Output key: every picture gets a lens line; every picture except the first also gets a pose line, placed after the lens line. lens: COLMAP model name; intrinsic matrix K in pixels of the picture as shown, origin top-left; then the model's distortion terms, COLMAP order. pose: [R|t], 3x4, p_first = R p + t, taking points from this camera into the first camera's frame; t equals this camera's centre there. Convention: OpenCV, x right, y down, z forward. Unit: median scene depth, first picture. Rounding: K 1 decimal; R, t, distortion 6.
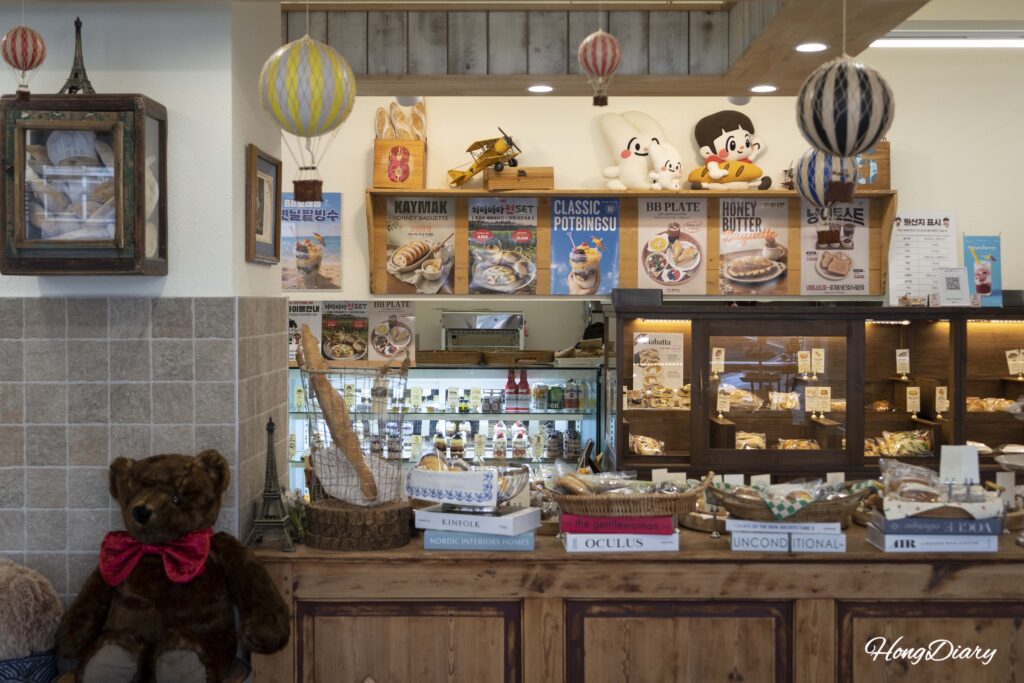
lens RADIAL K [[1386.2, 0, 512.0], [0, 1386.2, 341.5], [0, 0, 1]] dist [0.027181, 0.018486]
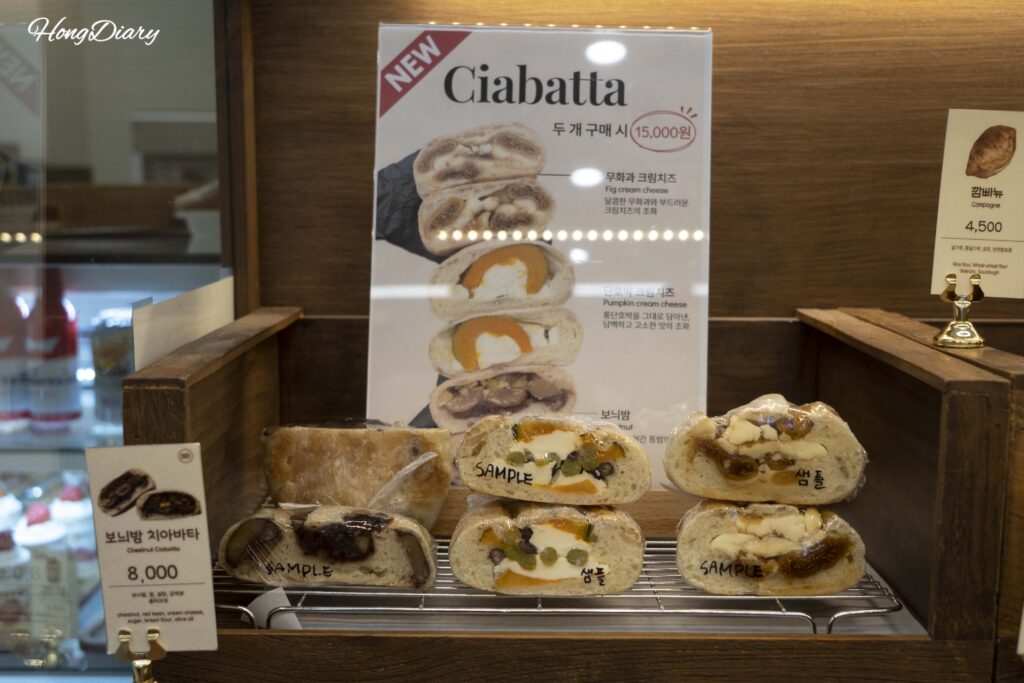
lens RADIAL K [[1208.5, 0, 512.0], [0, 1208.5, 341.5], [0, 0, 1]] dist [0.001072, 0.001917]
pose [[0.999913, -0.000064, -0.013168, 0.104014], [0.001443, 0.994499, 0.104736, 0.013932], [0.013089, -0.104746, 0.994413, 0.870345]]
